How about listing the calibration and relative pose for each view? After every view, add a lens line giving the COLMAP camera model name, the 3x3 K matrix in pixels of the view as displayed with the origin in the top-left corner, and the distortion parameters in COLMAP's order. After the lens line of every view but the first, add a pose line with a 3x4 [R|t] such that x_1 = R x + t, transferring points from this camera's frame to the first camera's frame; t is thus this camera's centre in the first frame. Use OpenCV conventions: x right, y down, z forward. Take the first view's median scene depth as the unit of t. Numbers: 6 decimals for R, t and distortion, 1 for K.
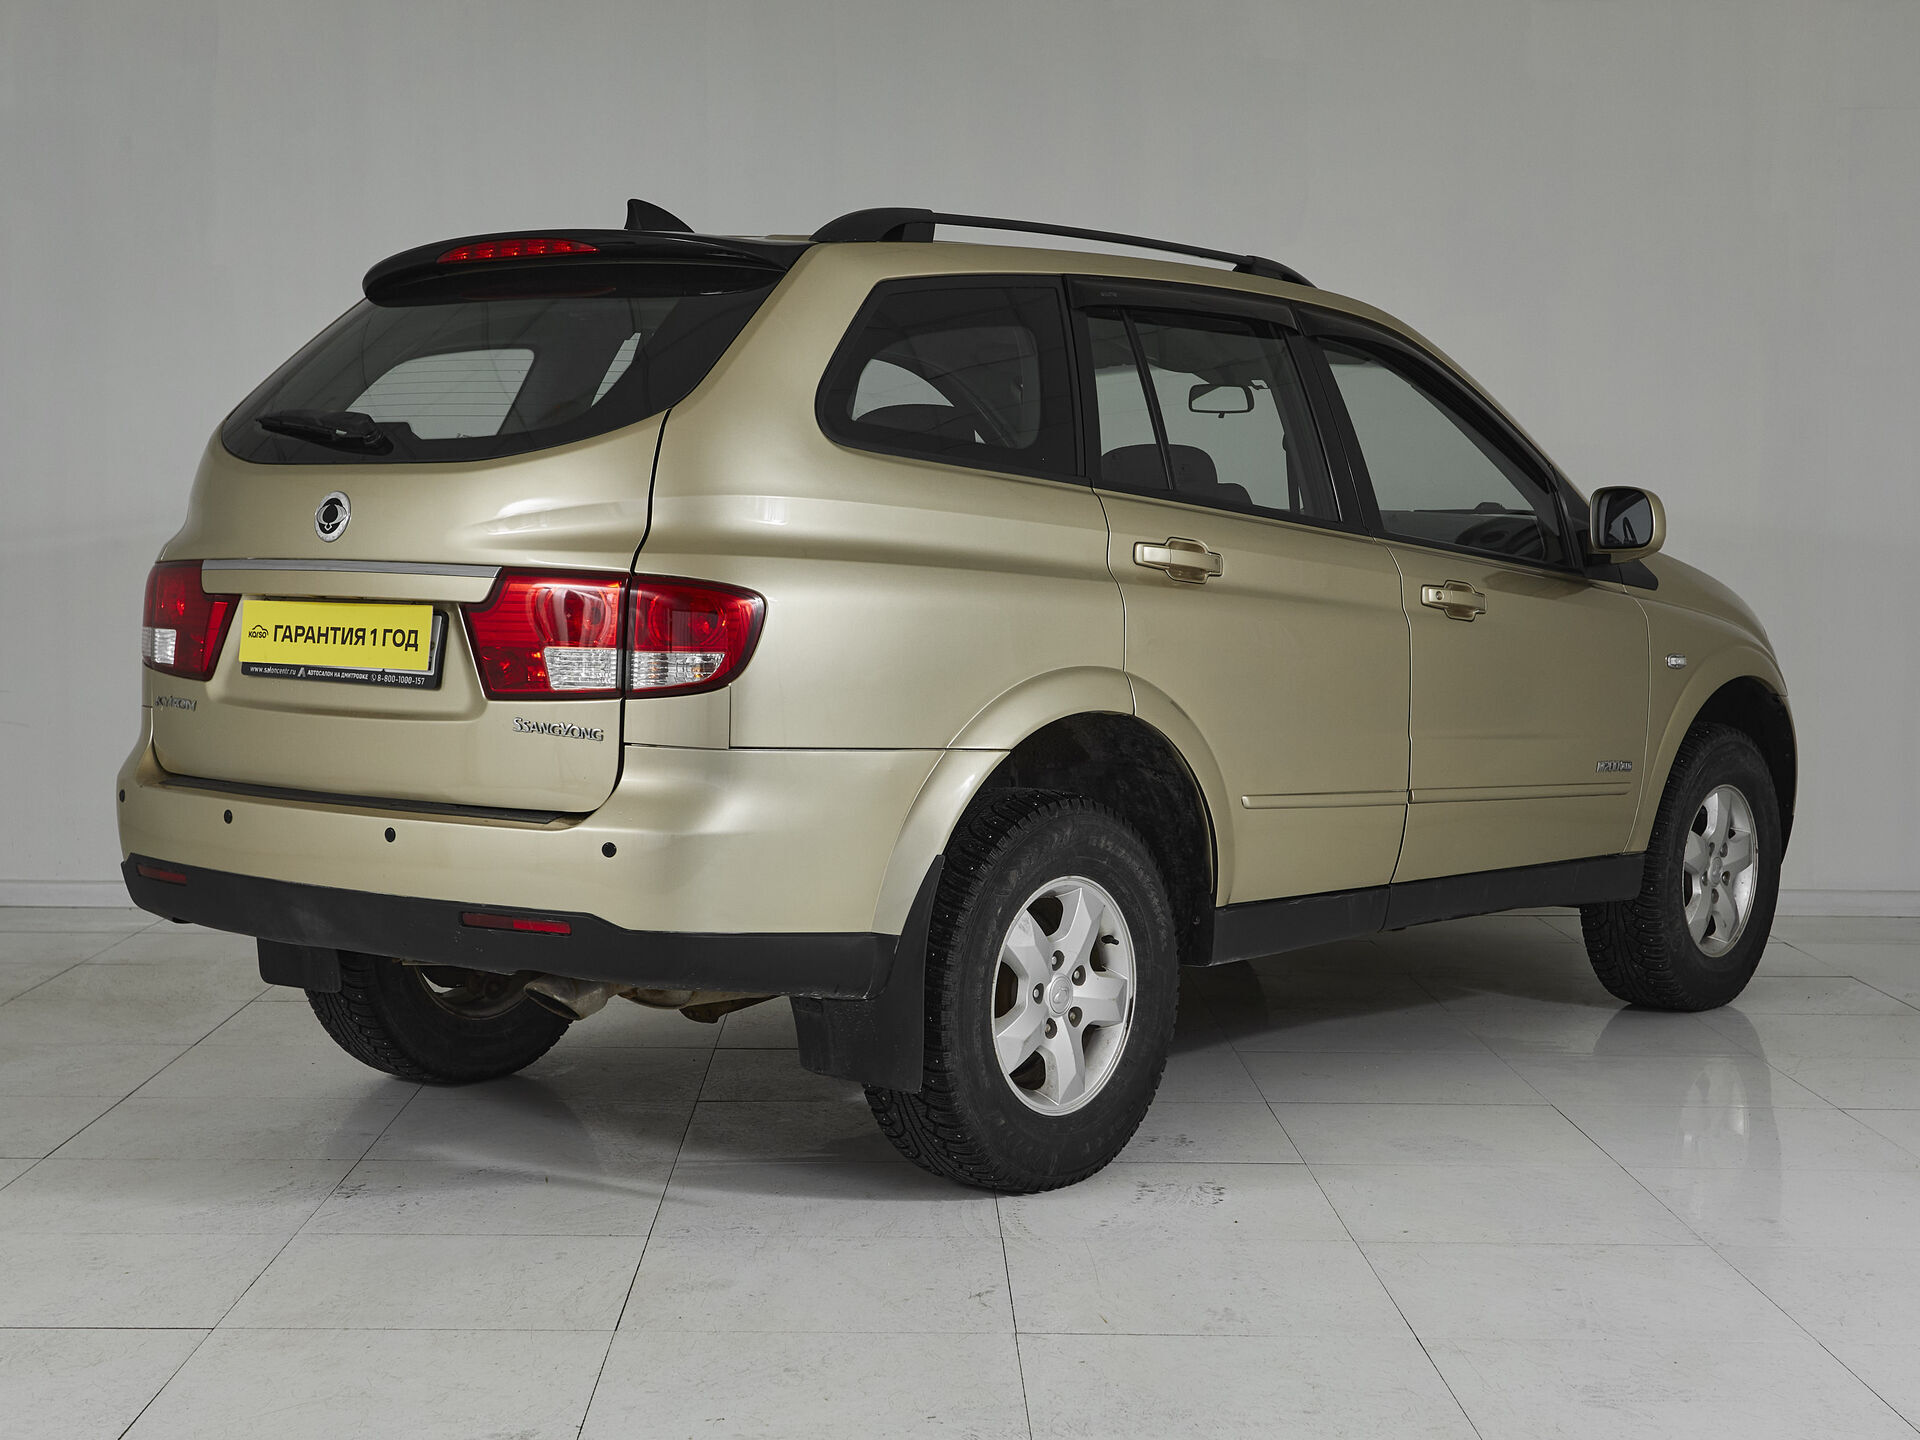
lens RADIAL K [[2666.7, 0, 960.0], [0, 2666.7, 720.0], [0, 0, 1]] dist [0.238610, 0.062263]
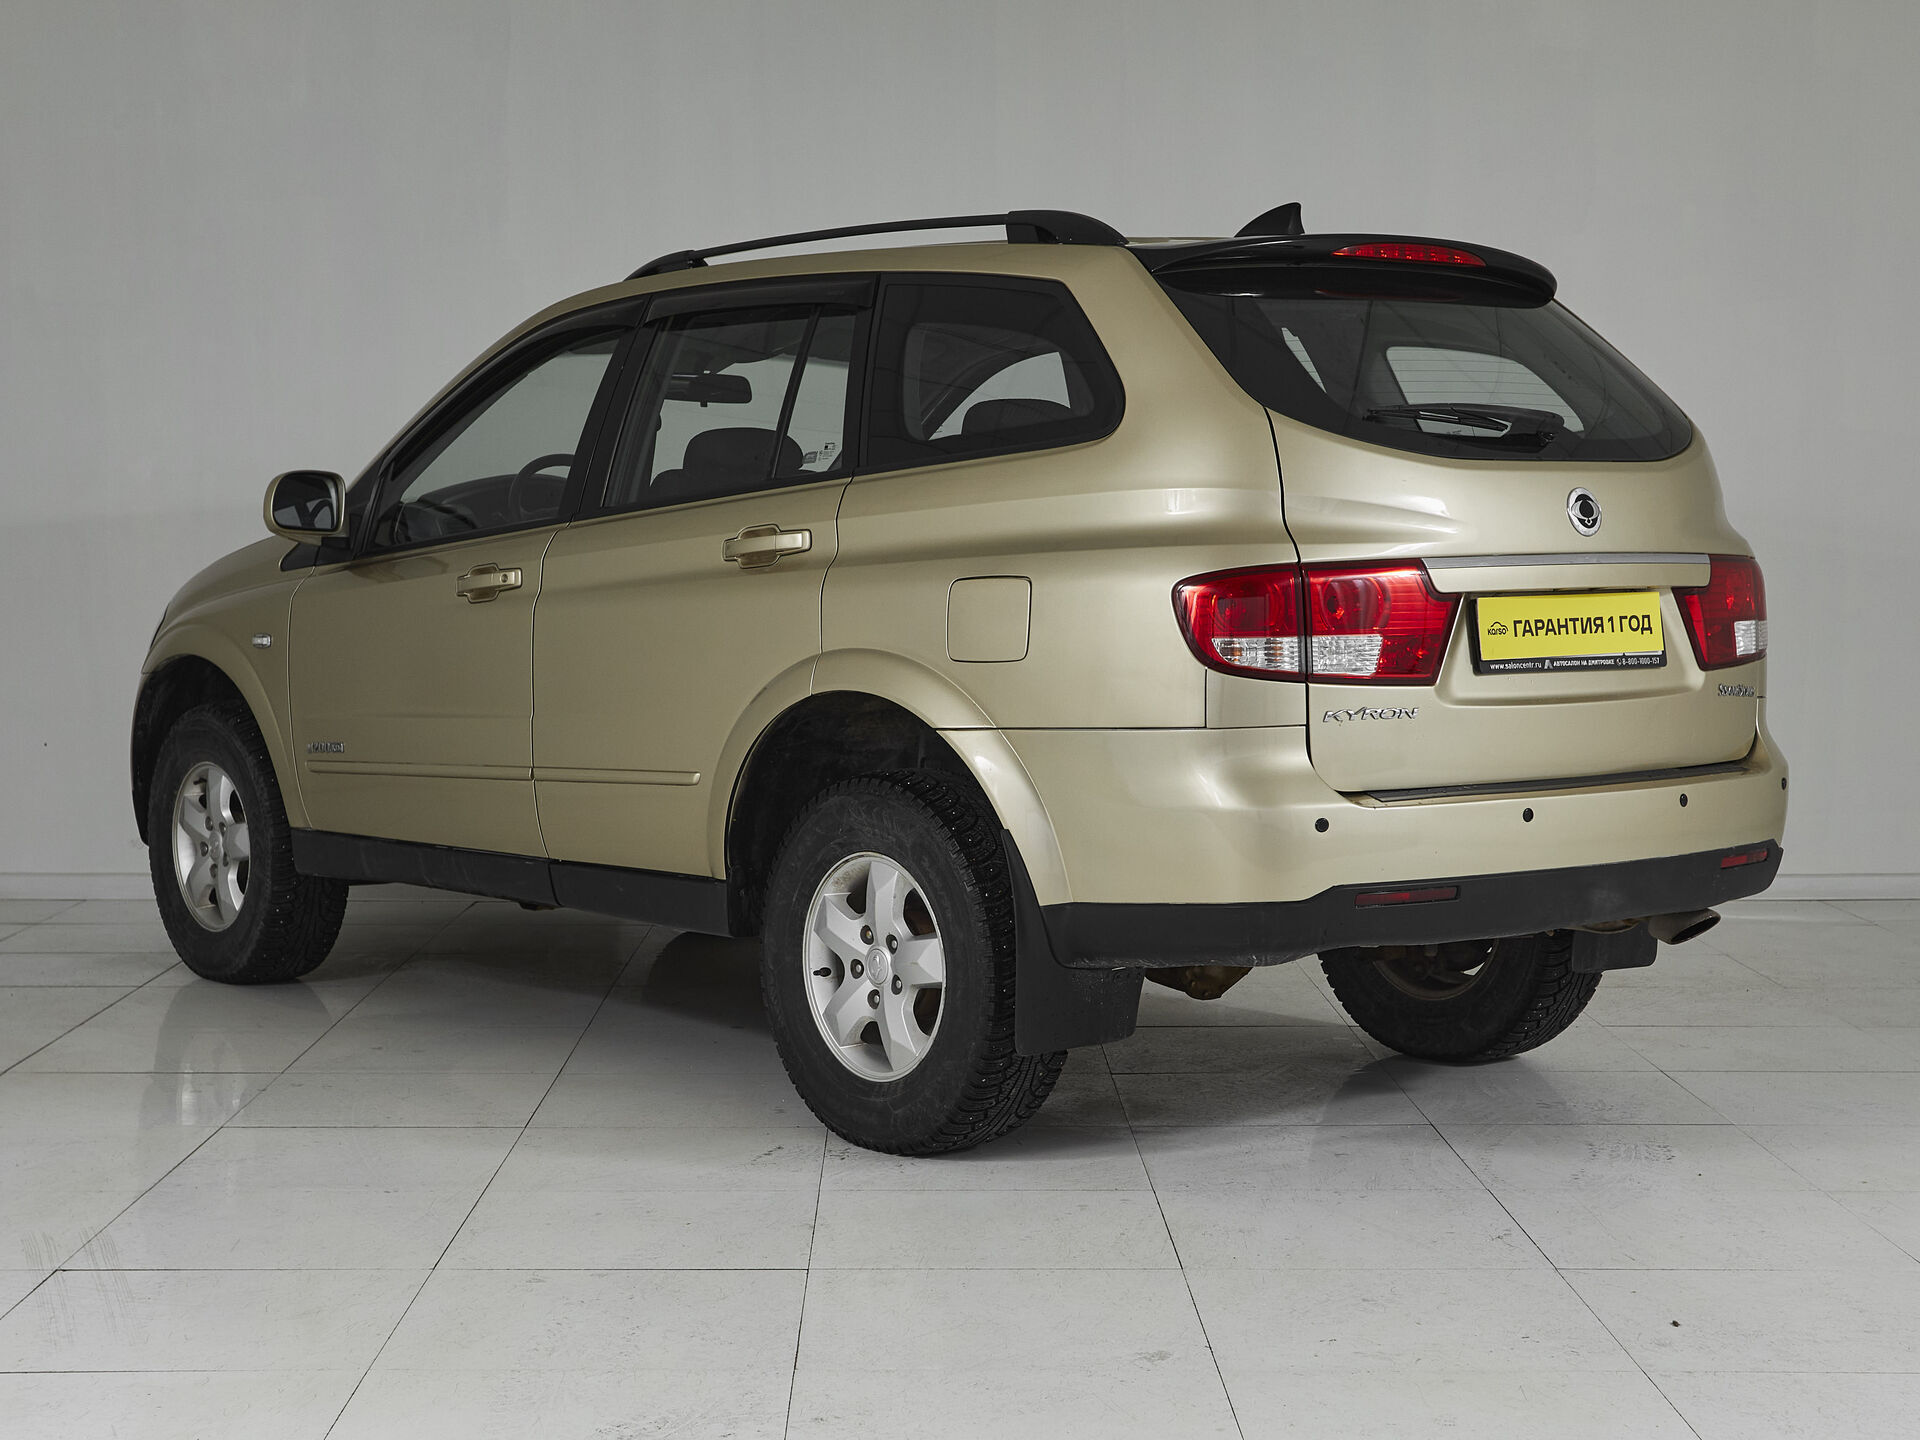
lens RADIAL K [[2666.7, 0, 960.0], [0, 2666.7, 720.0], [0, 0, 1]] dist [0.238610, 0.062263]
pose [[0.191880, -0.075166, 0.978536, -1.313300], [0.063597, 0.995919, 0.064031, -0.077760], [-0.979356, 0.049946, 0.195877, 1.041332]]
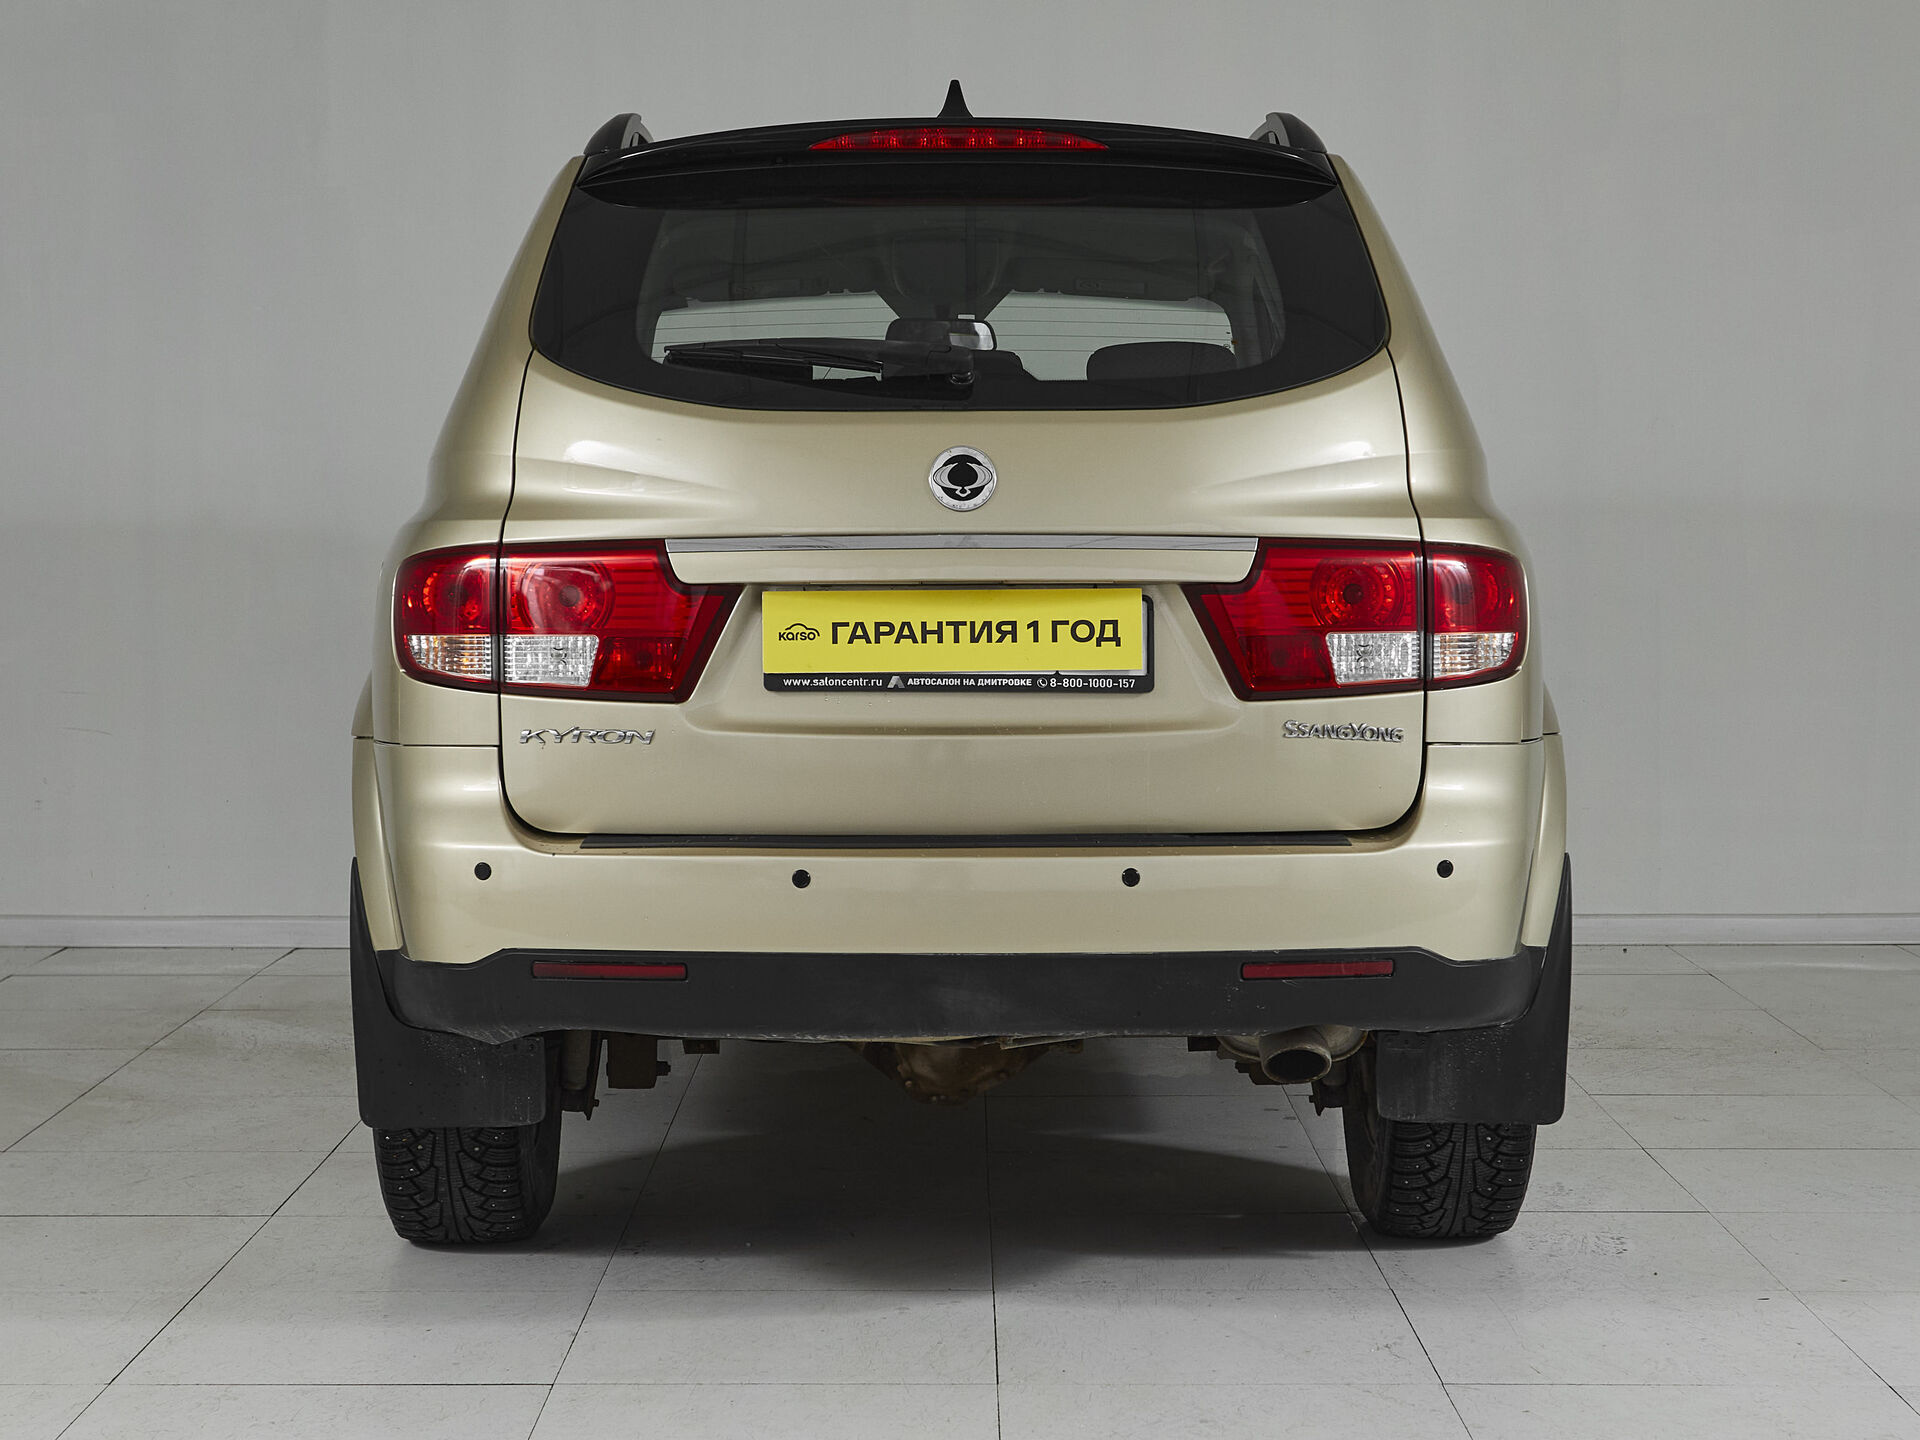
lens RADIAL K [[2666.7, 0, 960.0], [0, 2666.7, 720.0], [0, 0, 1]] dist [0.238610, 0.062263]
pose [[0.754463, -0.060751, 0.653525, -0.740545], [0.050151, 0.998132, 0.034889, -0.033112], [-0.654424, 0.006453, 0.756100, 0.425248]]
